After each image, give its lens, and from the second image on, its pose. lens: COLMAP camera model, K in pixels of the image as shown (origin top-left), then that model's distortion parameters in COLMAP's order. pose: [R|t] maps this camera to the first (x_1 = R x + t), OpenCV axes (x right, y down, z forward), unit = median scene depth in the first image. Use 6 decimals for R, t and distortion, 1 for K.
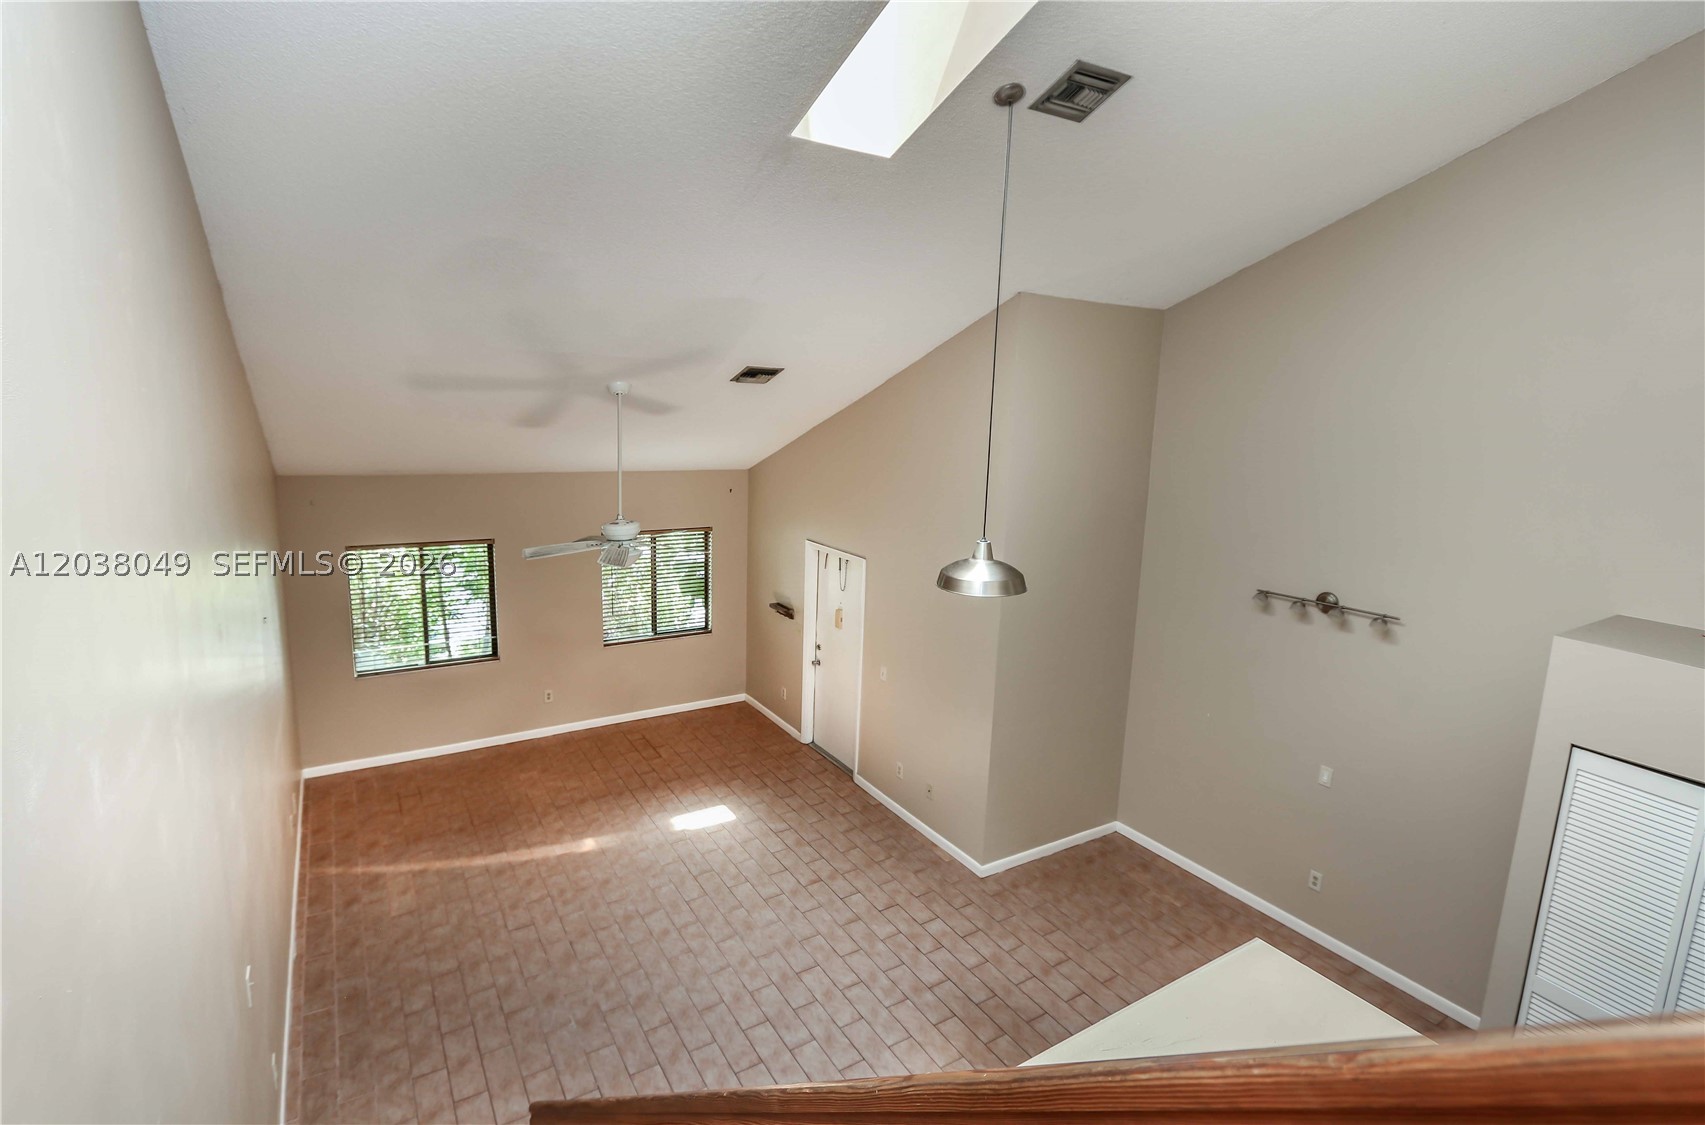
lens RADIAL K [[814.6, 0, 867.0], [0, 814.6, 552.0], [0, 0, 1]] dist [-0.014026, -0.000149]
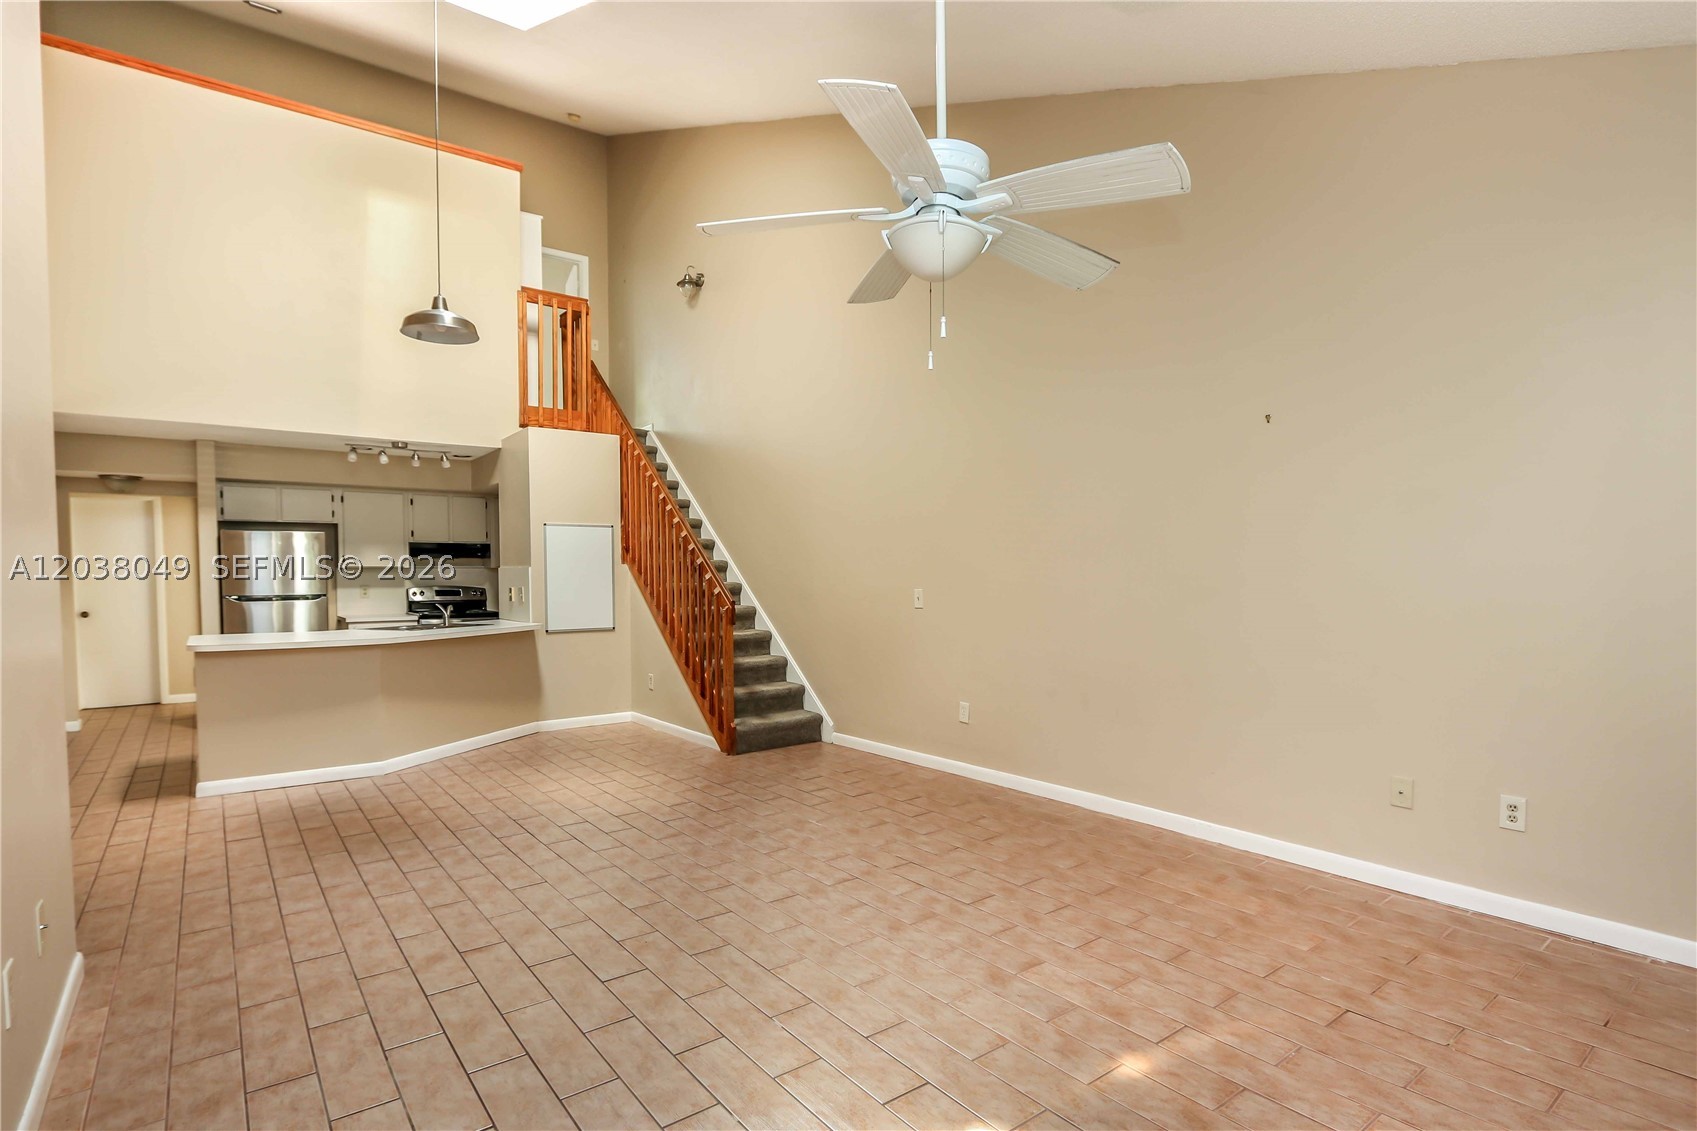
lens RADIAL K [[843.1, 0, 838.4], [0, 843.1, 608.6], [0, 0, 1]] dist [-0.020381, 0.004087]
pose [[-0.996568, -0.034016, -0.075470, -0.255340], [-0.049336, 0.976128, 0.211519, 0.100317], [0.066473, 0.214516, -0.974456, 1.591583]]
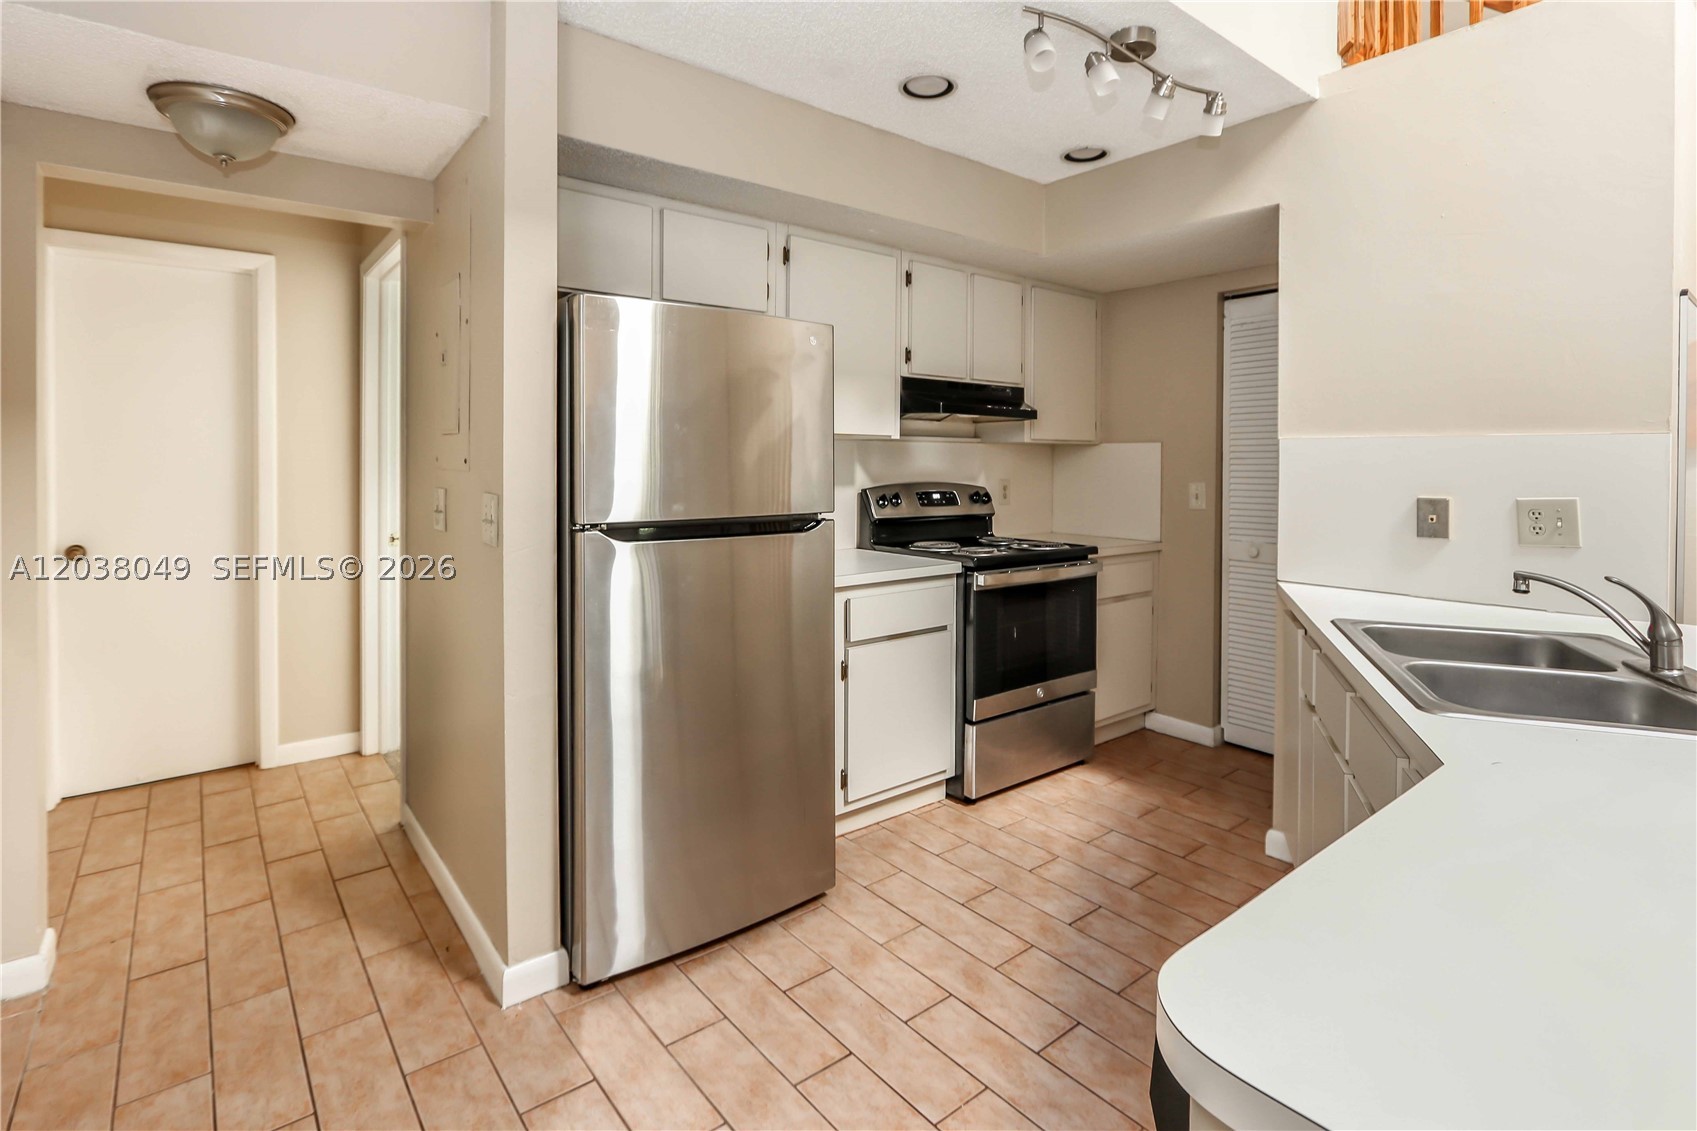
lens RADIAL K [[819.9, 0, 842.5], [0, 819.9, 469.5], [0, 0, 1]] dist [-0.012562, -0.000787]
pose [[-0.994202, -0.043419, -0.098370, 0.520077], [-0.060761, 0.981637, 0.180825, 0.305904], [0.088712, 0.185753, -0.978584, 0.621637]]
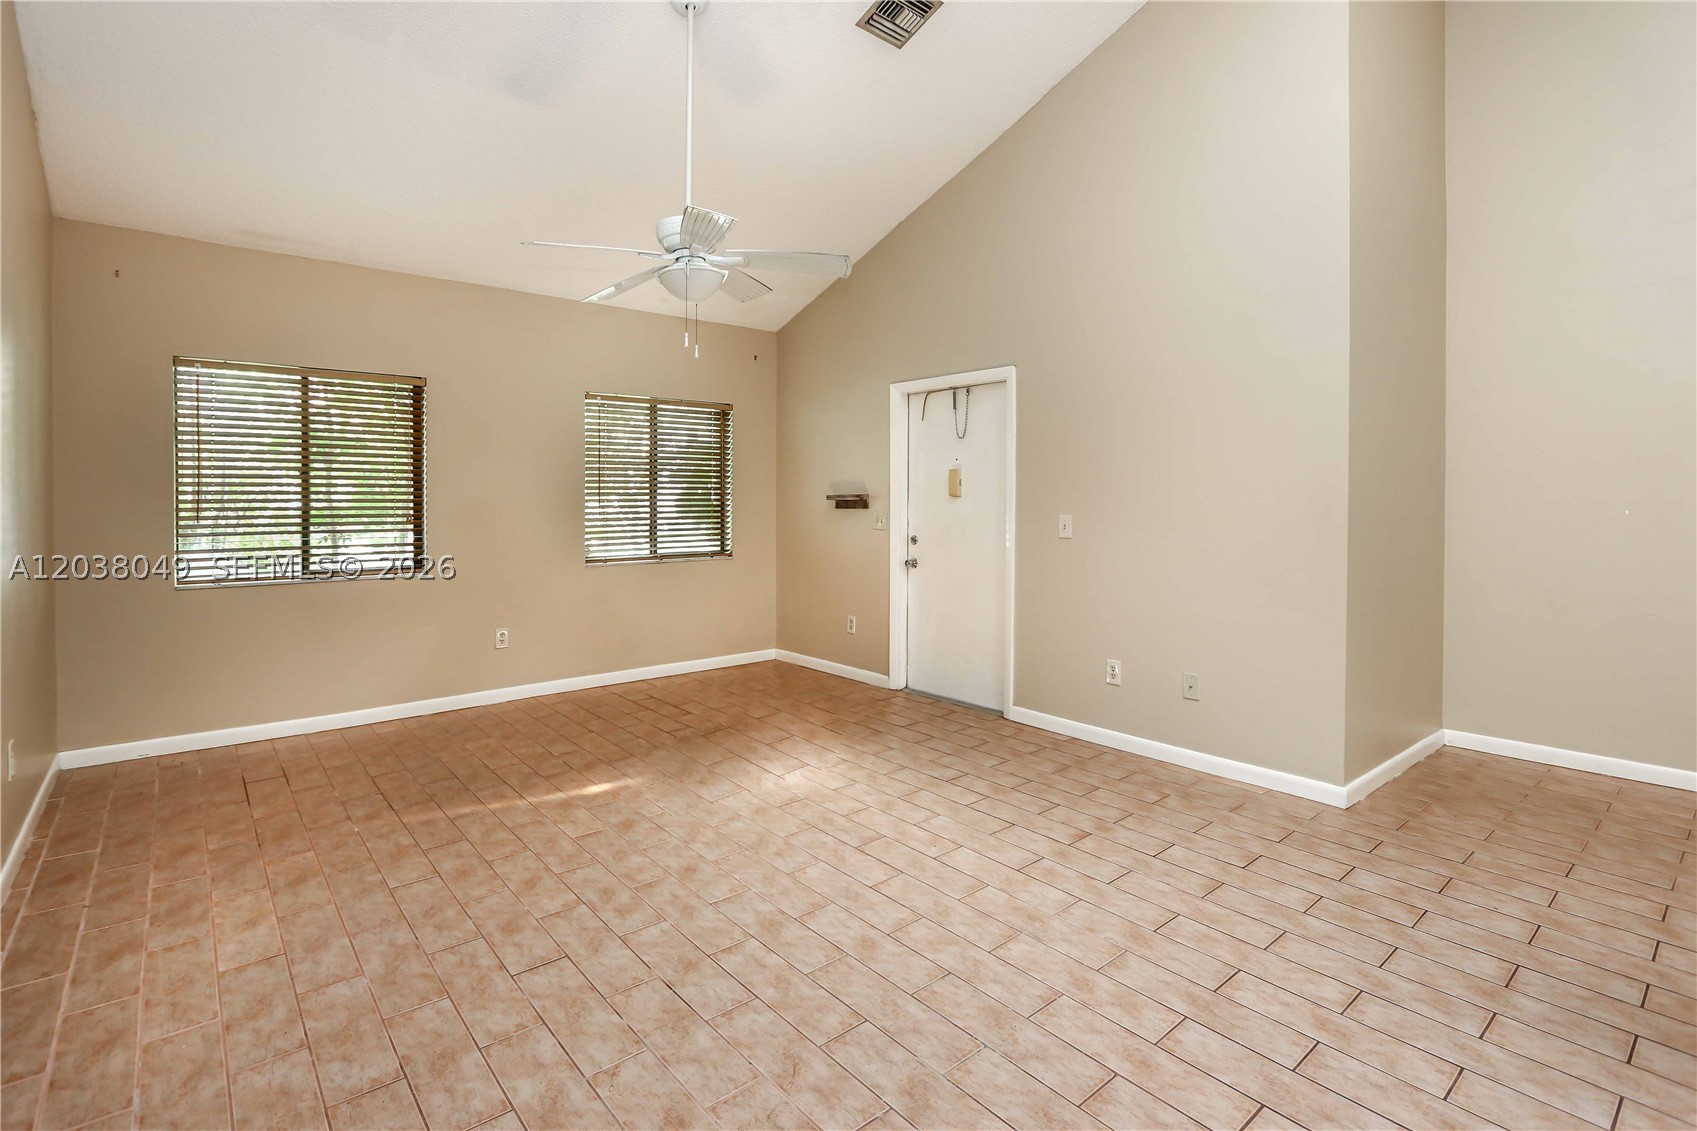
lens RADIAL K [[800.1, 0, 839.1], [0, 800.1, 512.3], [0, 0, 1]] dist [-0.014418, 0.001204]
pose [[0.992218, -0.040396, 0.117776, -0.300514], [0.058353, 0.986462, -0.153257, 0.291067], [-0.109990, 0.158937, 0.981143, 0.513123]]
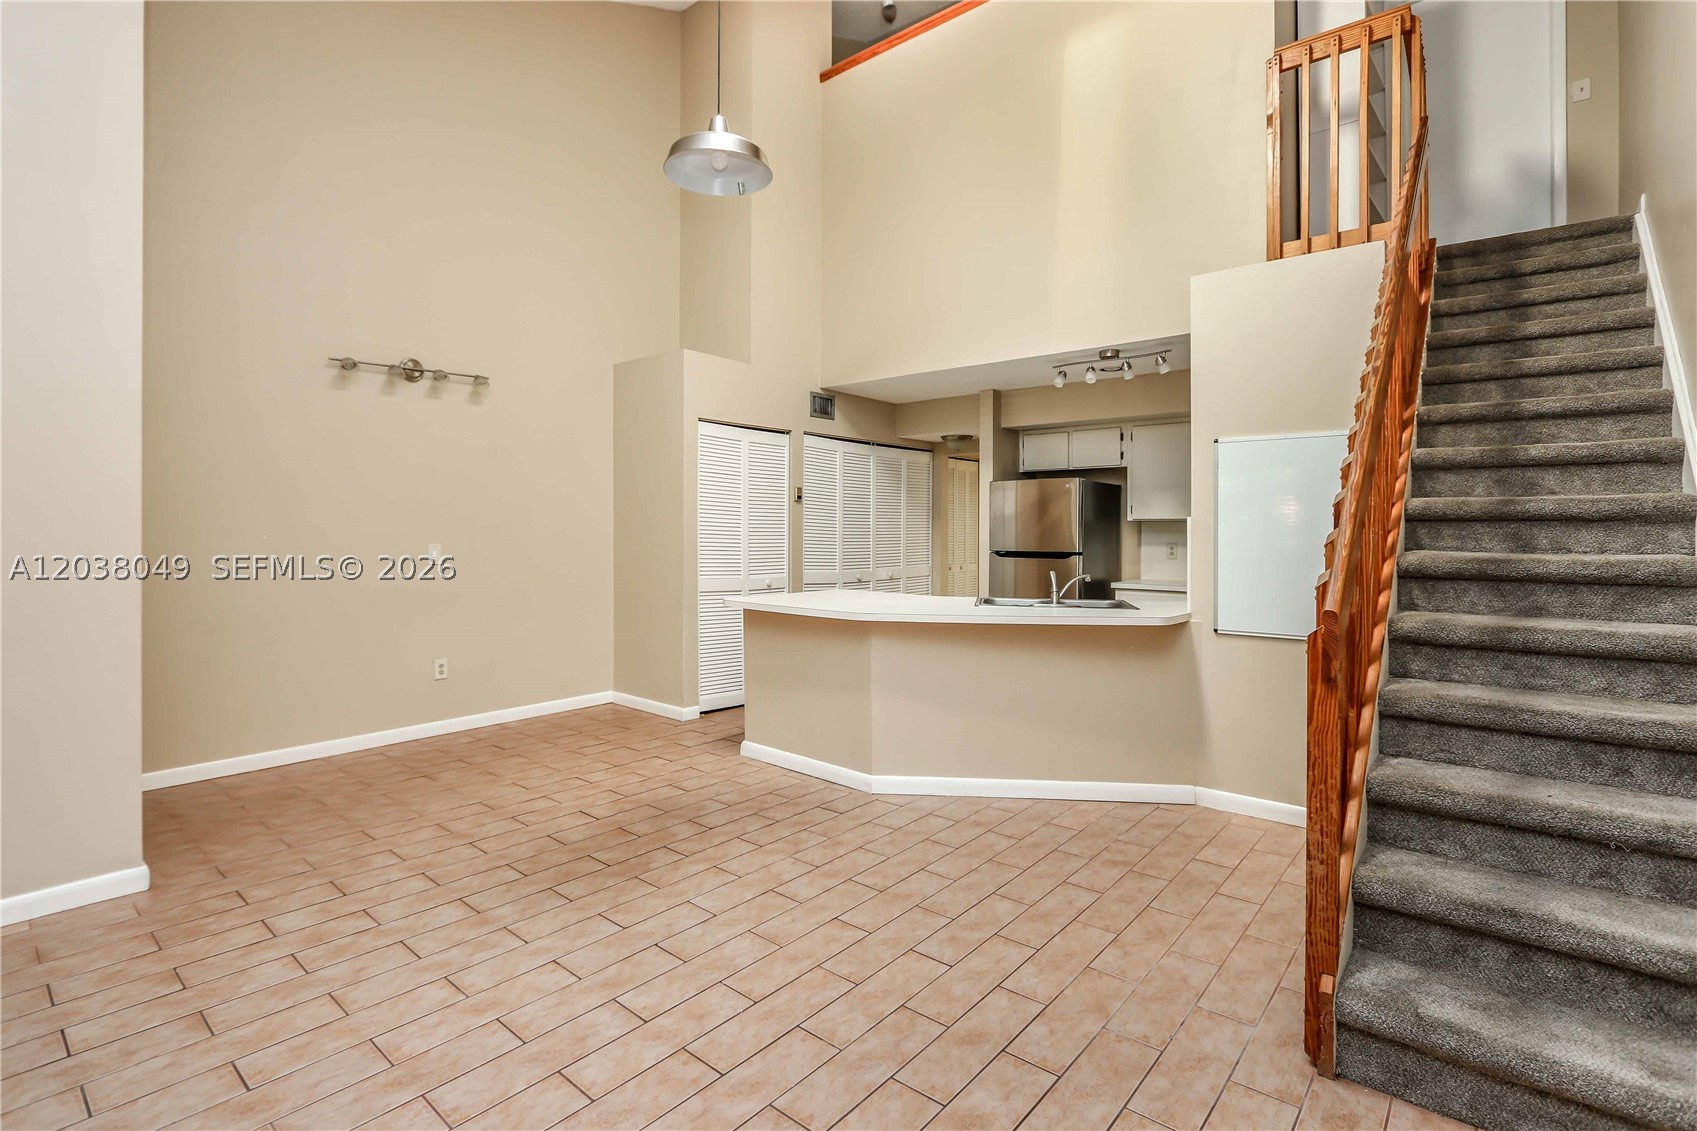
lens RADIAL K [[798.6, 0, 851.4], [0, 798.6, 529.3], [0, 0, 1]] dist [-0.013784, -0.000340]
pose [[-0.288203, -0.042094, 0.956644, -0.472350], [0.151825, 0.984387, 0.089055, 0.235712], [-0.945456, 0.170909, -0.277313, 0.777516]]
